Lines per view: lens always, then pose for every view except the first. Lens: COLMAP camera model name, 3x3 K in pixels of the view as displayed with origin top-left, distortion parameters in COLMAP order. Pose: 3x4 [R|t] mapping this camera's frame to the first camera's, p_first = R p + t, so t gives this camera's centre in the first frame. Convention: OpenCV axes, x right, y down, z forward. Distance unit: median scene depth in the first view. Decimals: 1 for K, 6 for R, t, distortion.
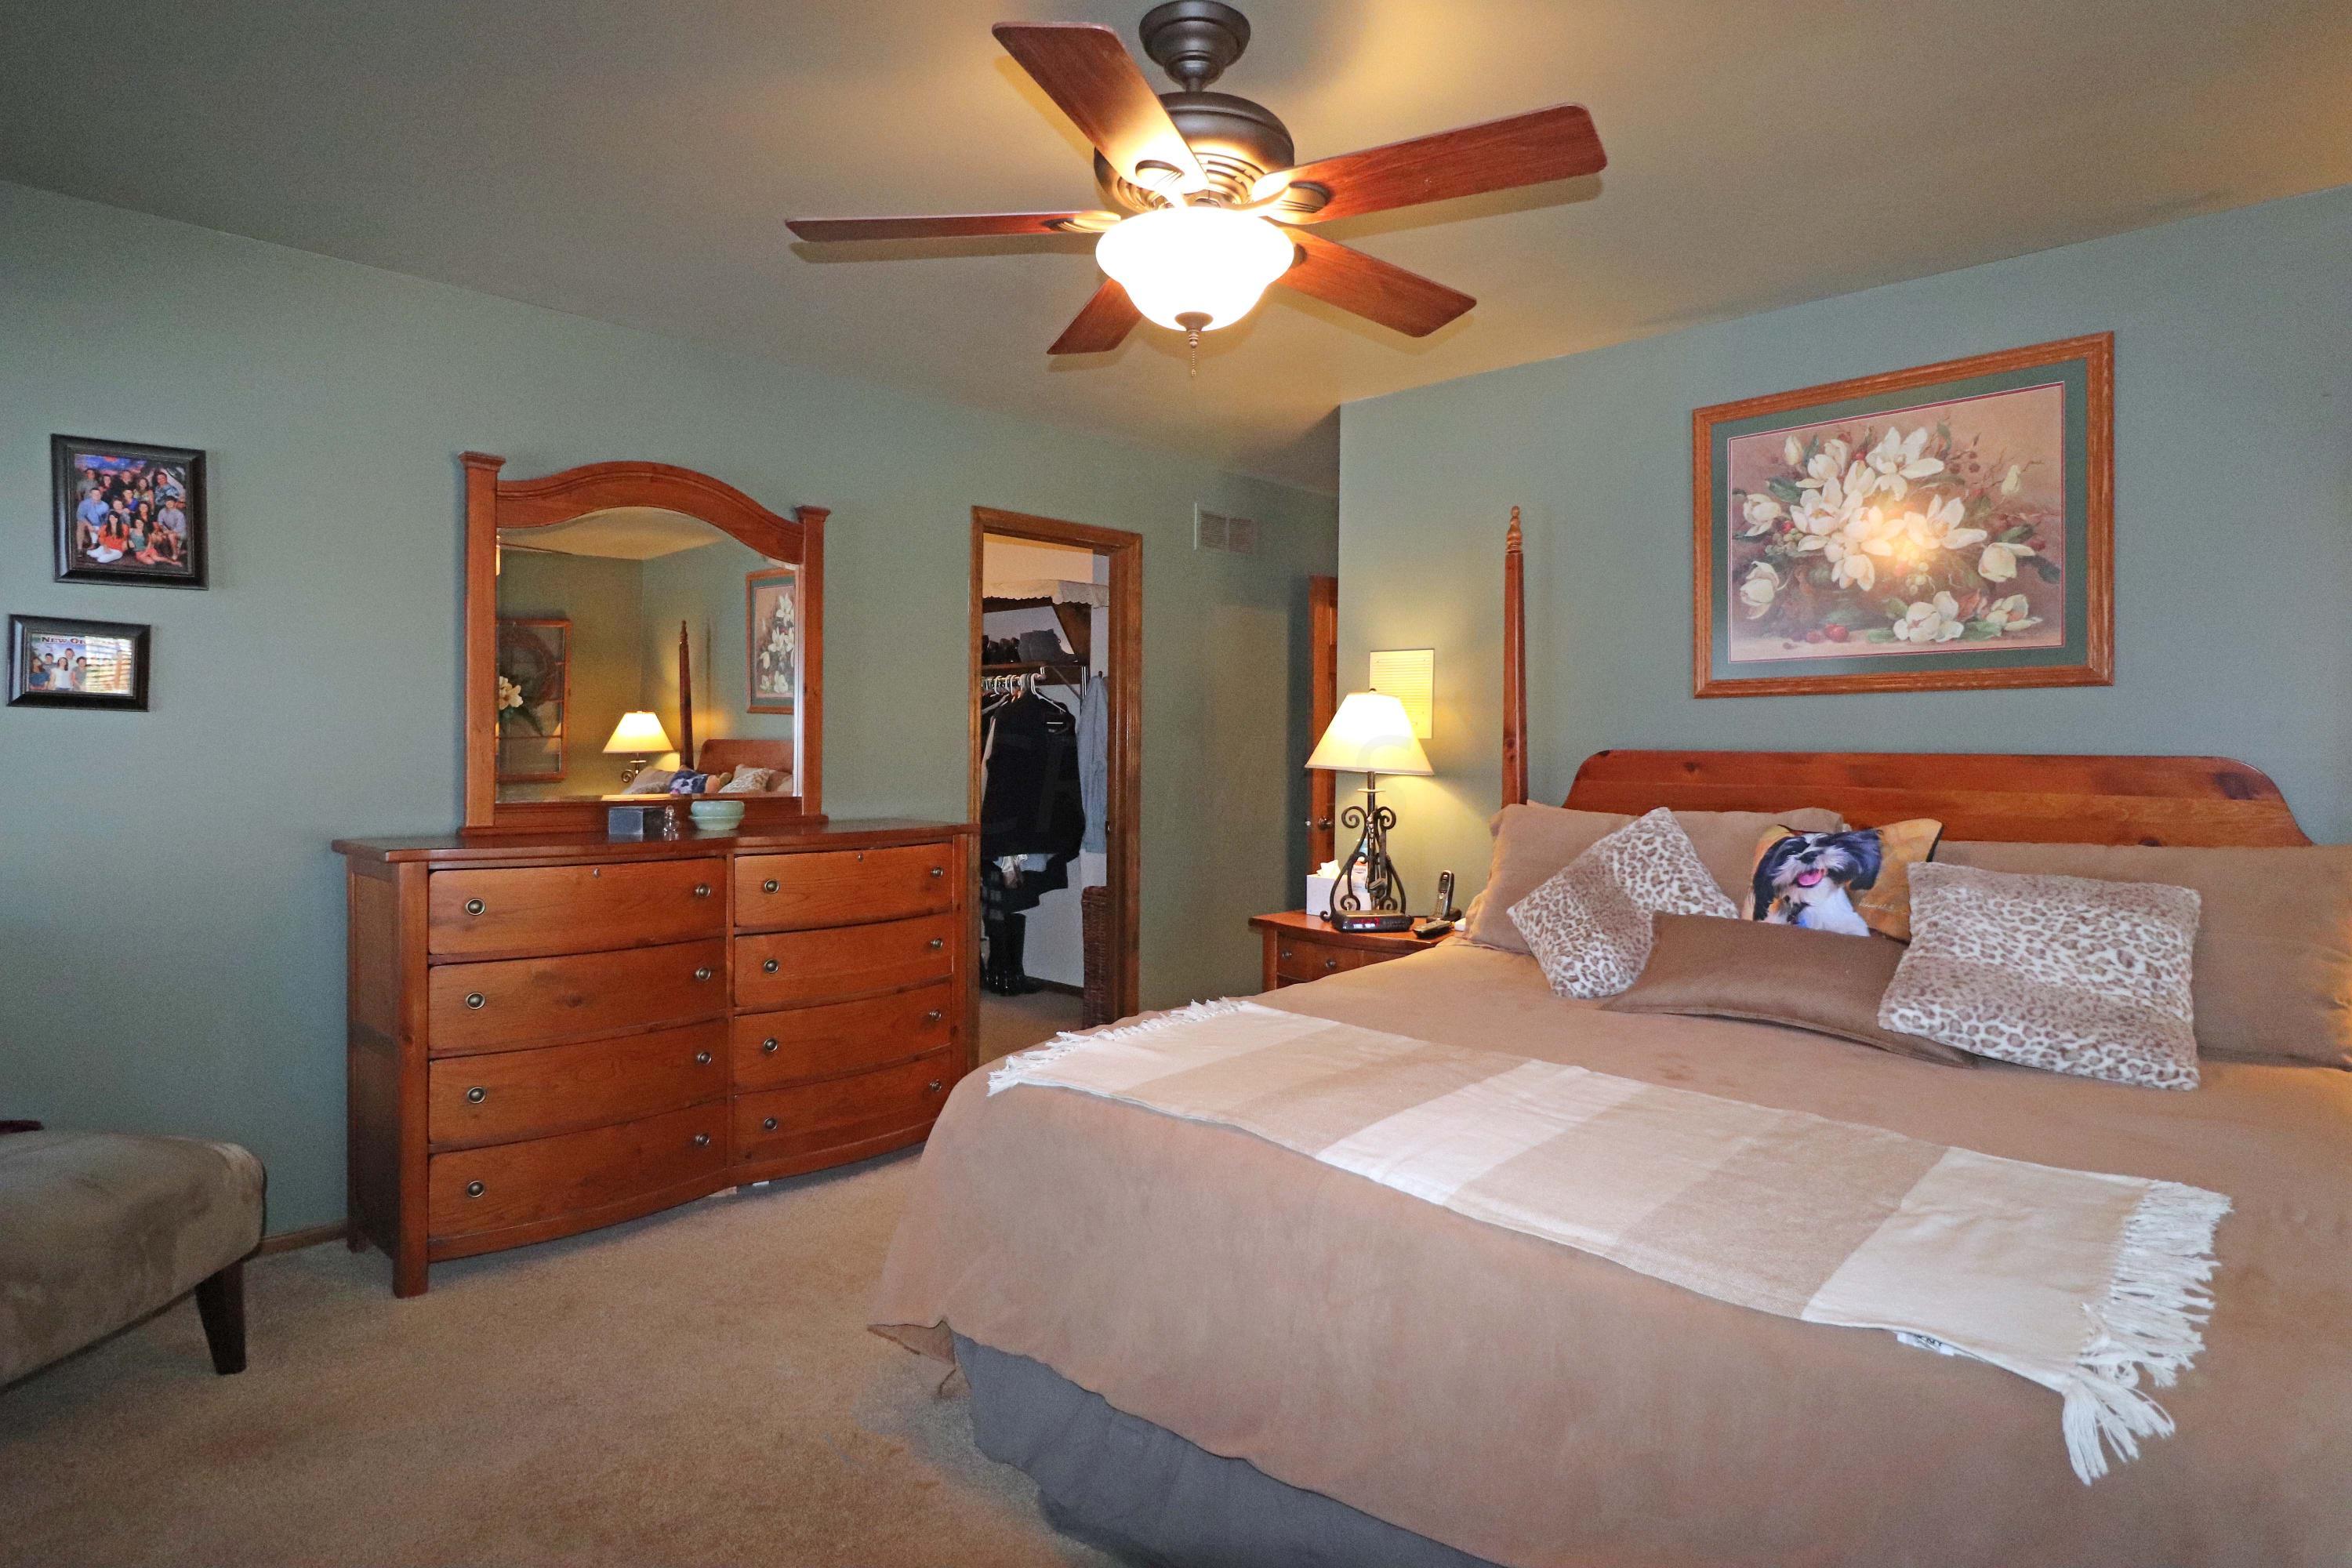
lens RADIAL K [[1271.3, 0, 1217.4], [0, 1271.3, 741.9], [0, 0, 1]] dist [0.005698, -0.012854]
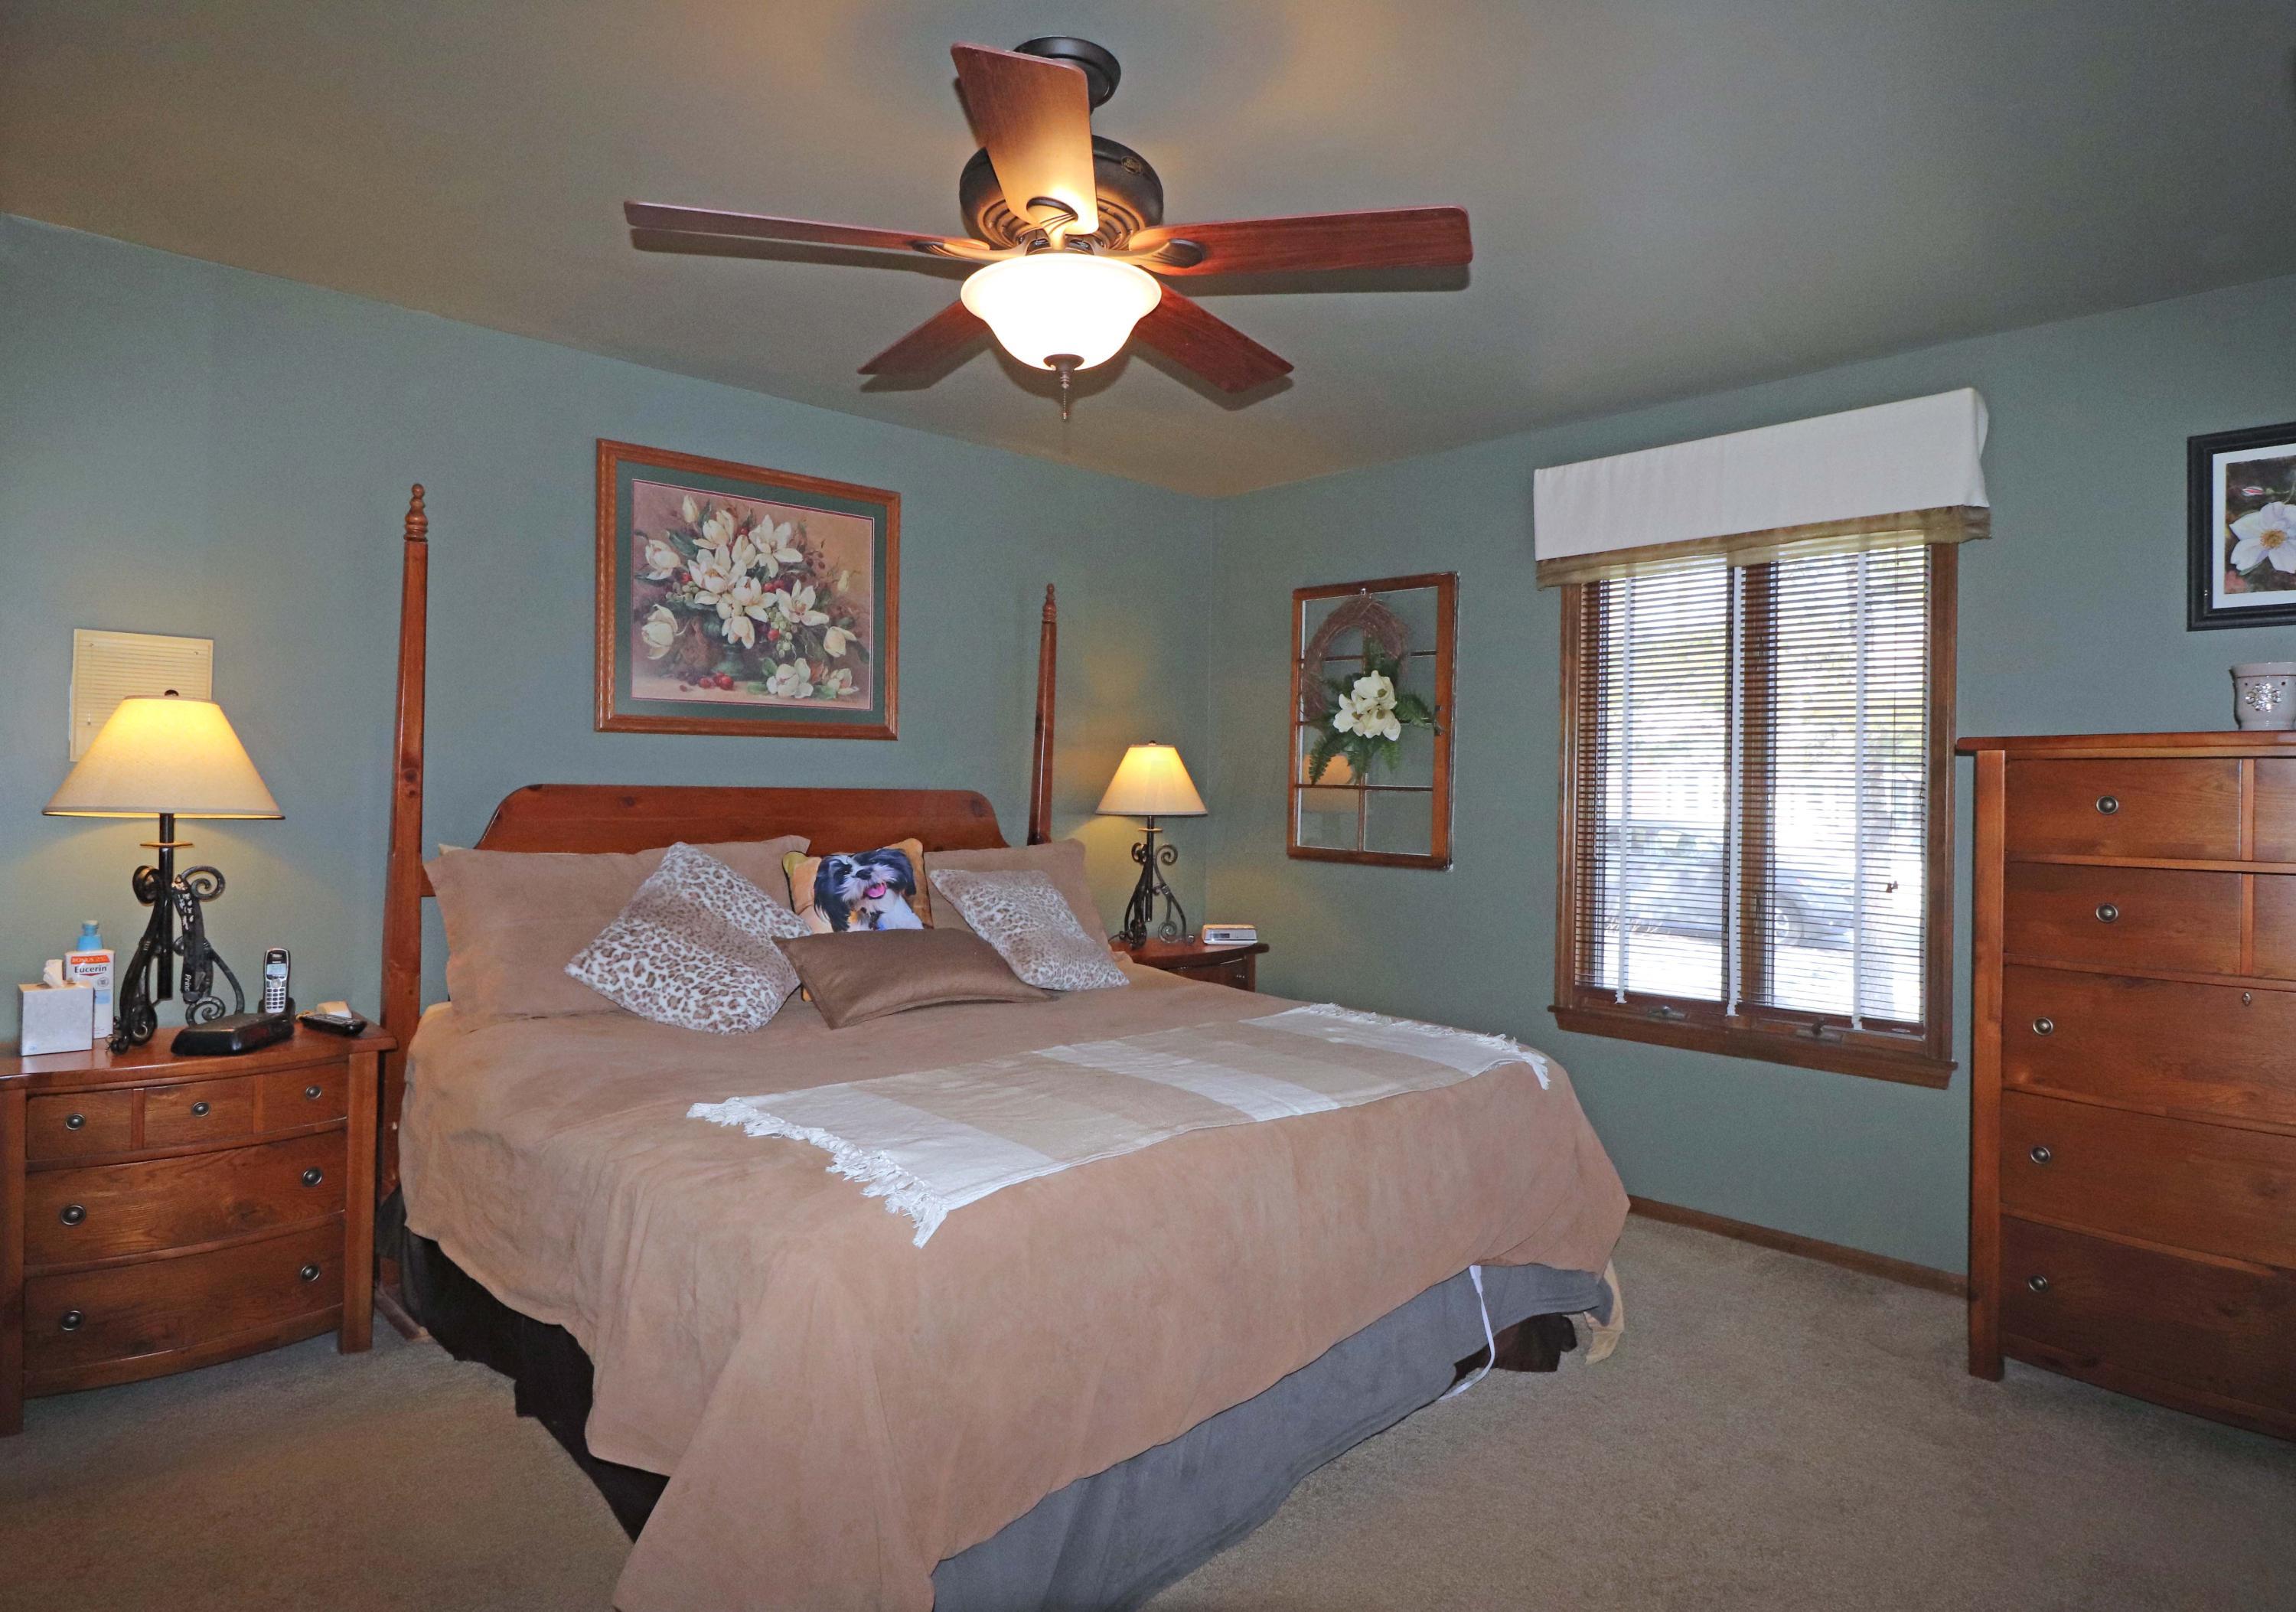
lens RADIAL K [[1270.2, 0, 1152.3], [0, 1270.2, 796.7], [0, 0, 1]] dist [-0.025207, -0.001261]
pose [[0.053659, -0.015072, 0.998446, -0.639926], [-0.017338, 0.999721, 0.016023, -0.007687], [-0.998409, -0.018170, 0.053383, 0.567984]]
